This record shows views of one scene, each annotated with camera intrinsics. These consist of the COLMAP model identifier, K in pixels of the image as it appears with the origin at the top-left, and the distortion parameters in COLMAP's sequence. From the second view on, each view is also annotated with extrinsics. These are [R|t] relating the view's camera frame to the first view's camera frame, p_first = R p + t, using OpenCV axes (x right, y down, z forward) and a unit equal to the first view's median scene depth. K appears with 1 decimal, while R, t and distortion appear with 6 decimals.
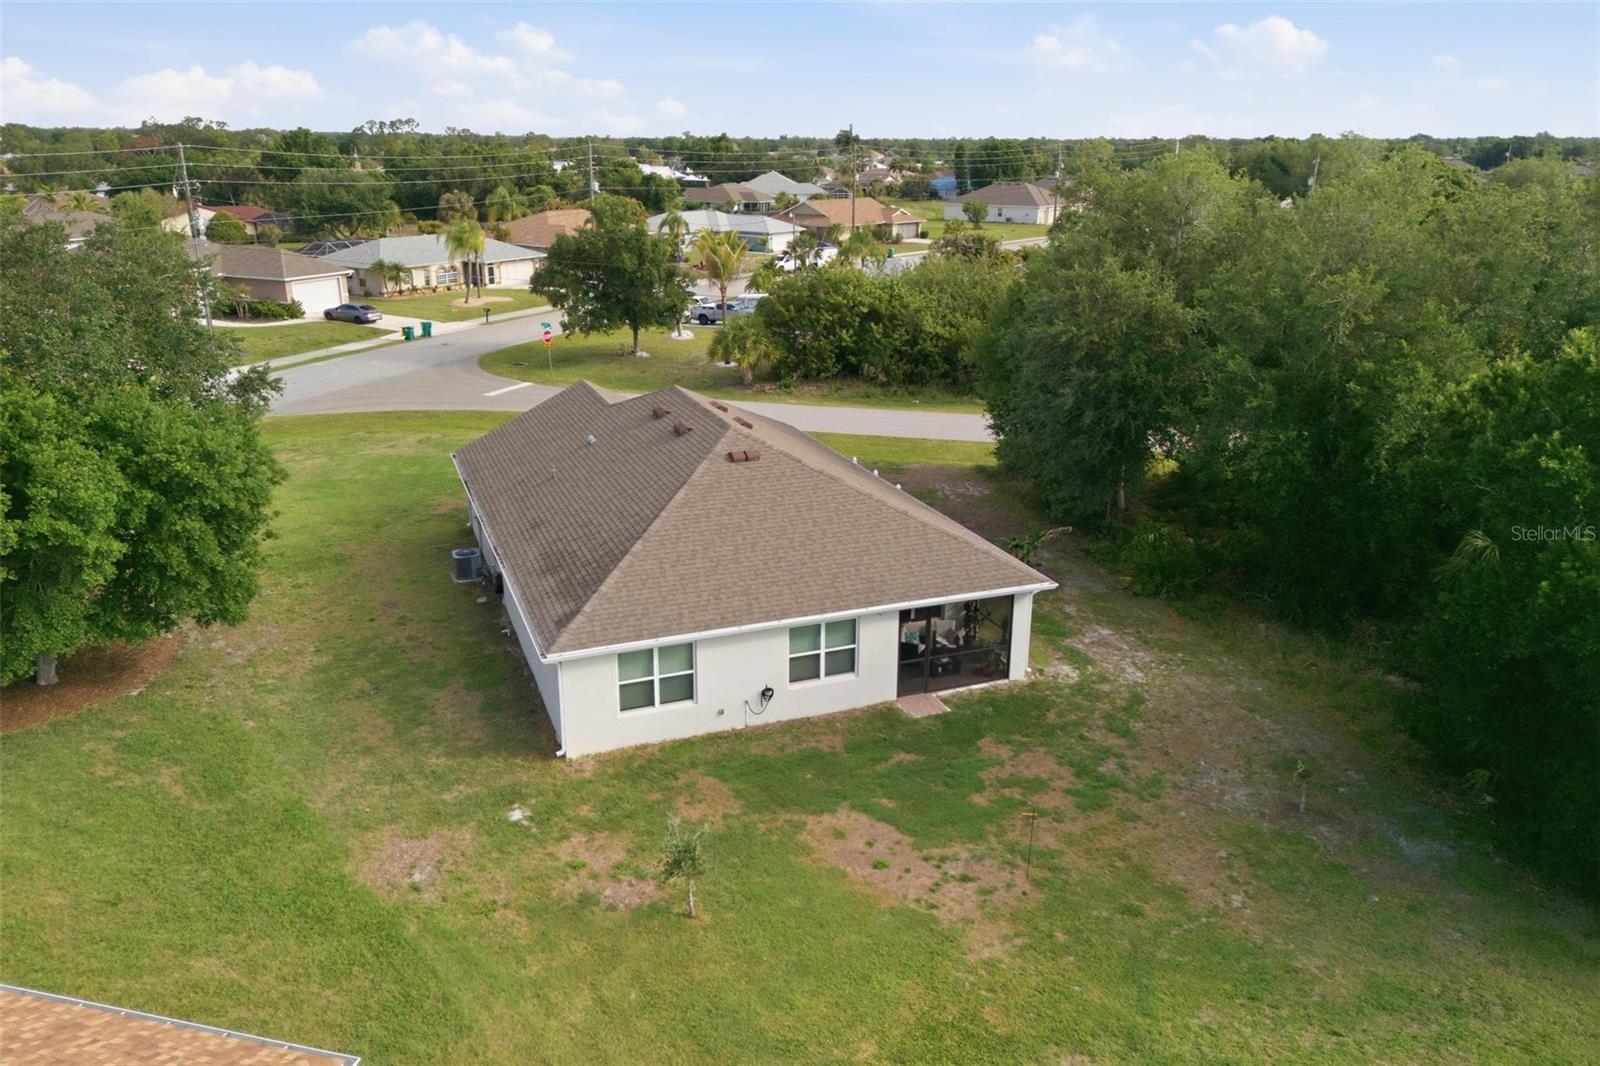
lens RADIAL K [[1163.8, 0, 803.4], [0, 1163.8, 539.5], [0, 0, 1]] dist [0.088898, -0.095749]
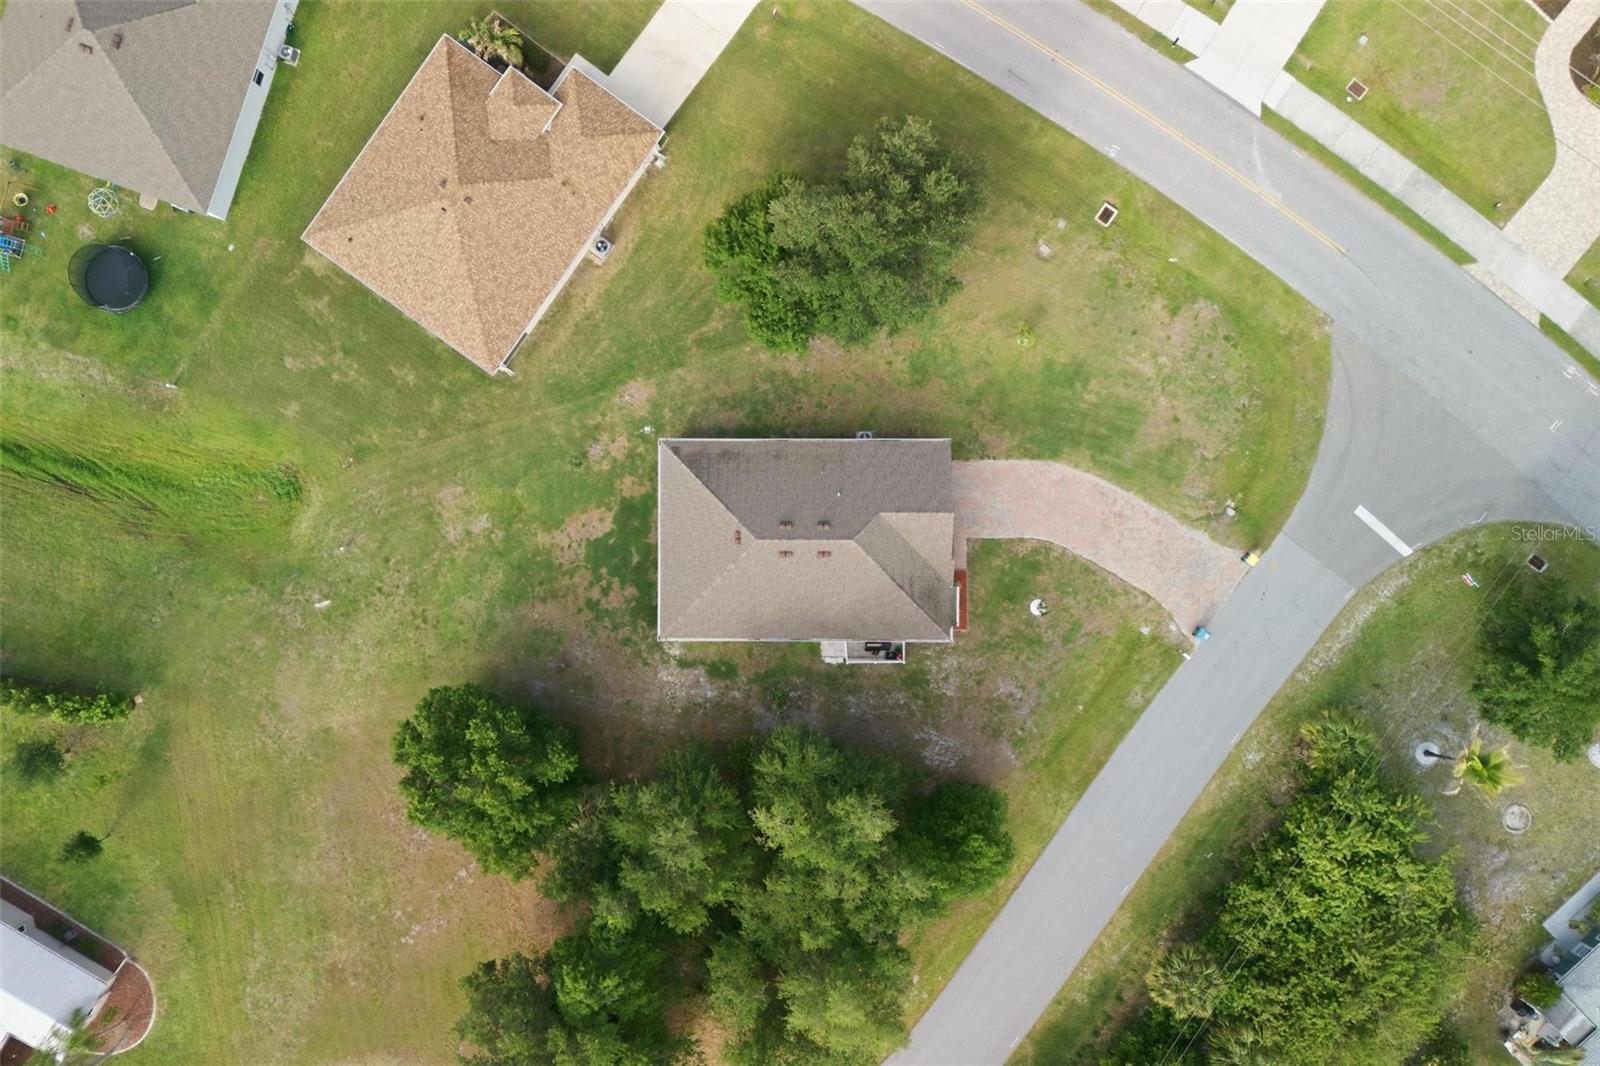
lens RADIAL K [[1163.8, 0, 803.4], [0, 1163.8, 539.5], [0, 0, 1]] dist [0.088898, -0.095749]
pose [[-0.372334, 0.928093, 0.003418, -0.117398], [-0.286054, -0.118261, 0.950888, -2.541210], [0.882916, 0.353070, 0.309518, 0.436100]]
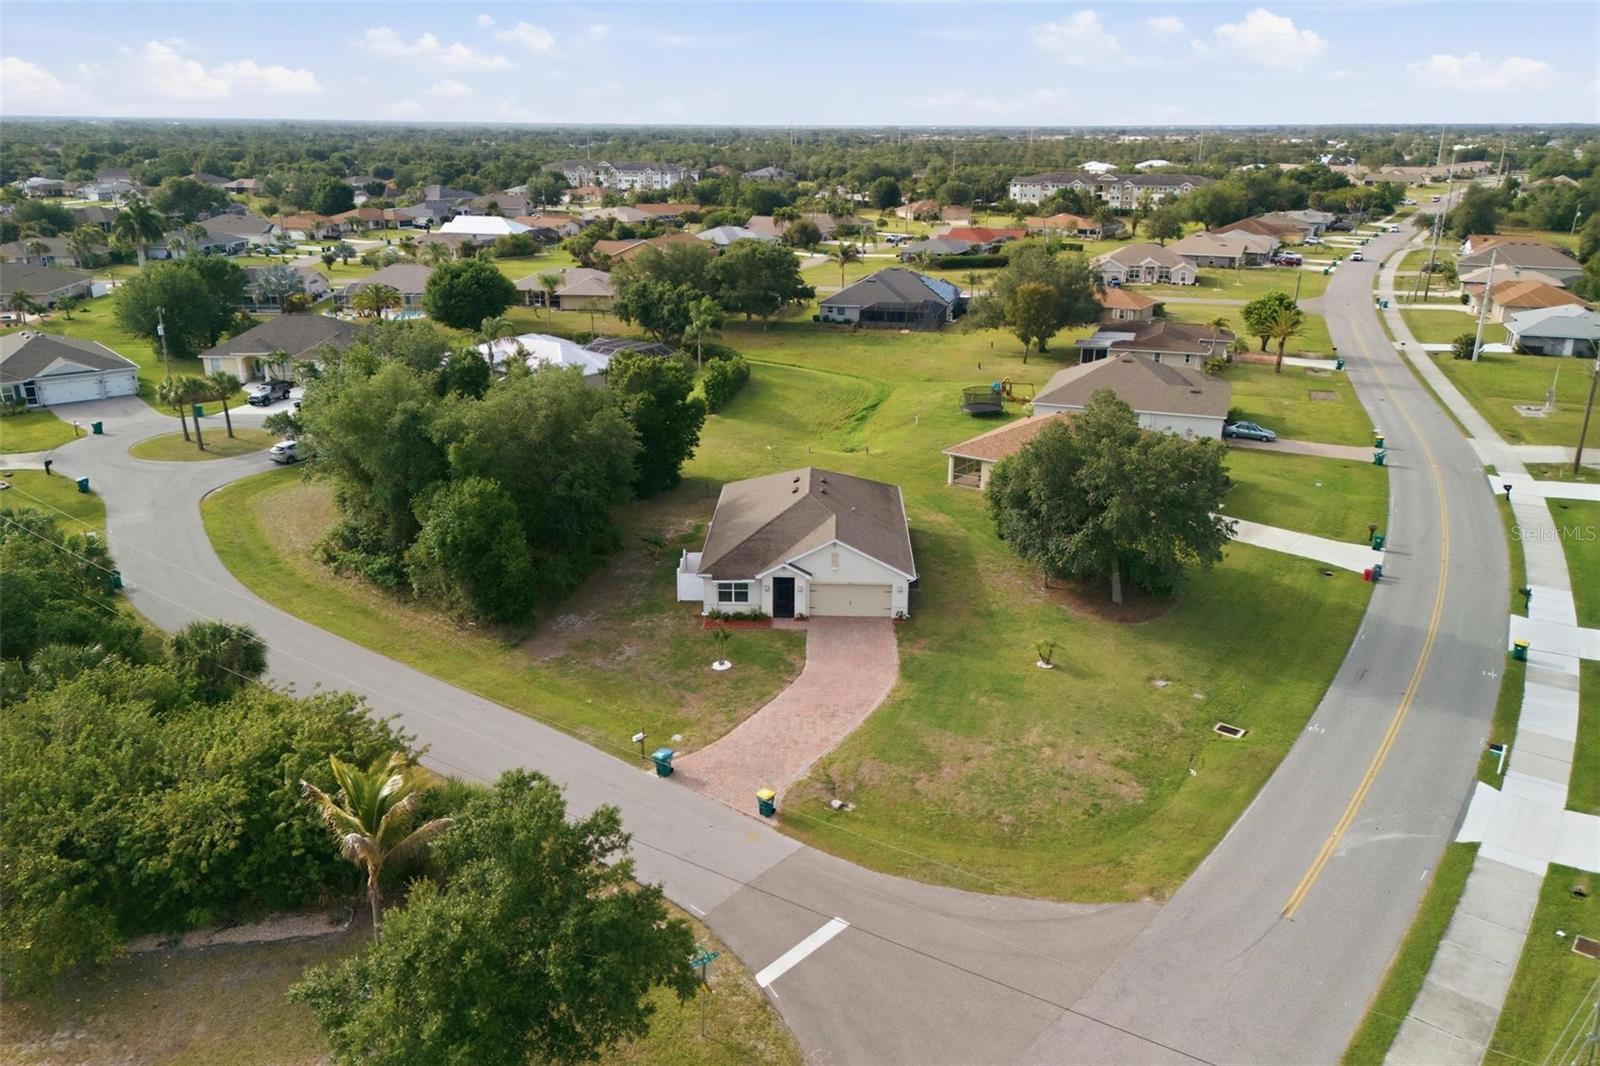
lens RADIAL K [[1163.8, 0, 803.4], [0, 1163.8, 539.5], [0, 0, 1]] dist [0.088898, -0.095749]
pose [[-0.918461, -0.144517, 0.368162, -1.103647], [0.116099, 0.791332, 0.600262, -1.646131], [-0.378087, 0.594061, -0.710030, 3.215435]]
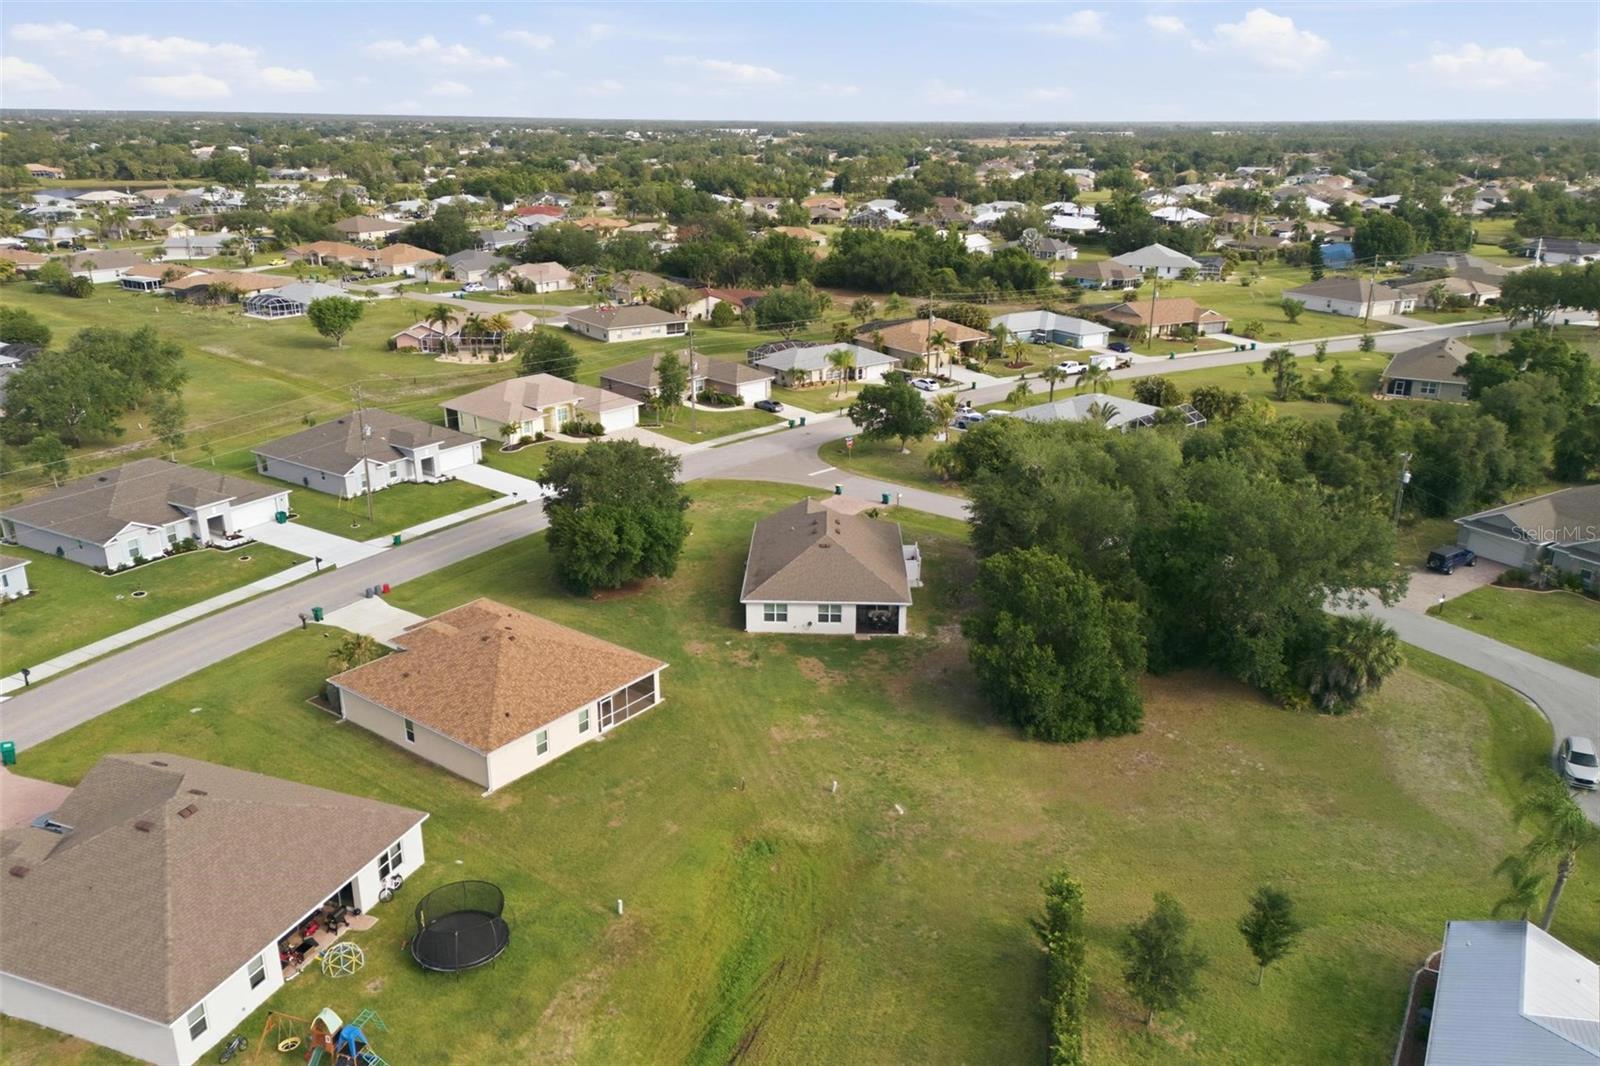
lens RADIAL K [[1163.8, 0, 803.4], [0, 1163.8, 539.5], [0, 0, 1]] dist [0.088898, -0.095749]
pose [[0.920754, 0.129569, -0.368001, 1.076307], [-0.124321, 0.991512, 0.038044, -0.211831], [0.369807, 0.010721, 0.929047, -1.934678]]
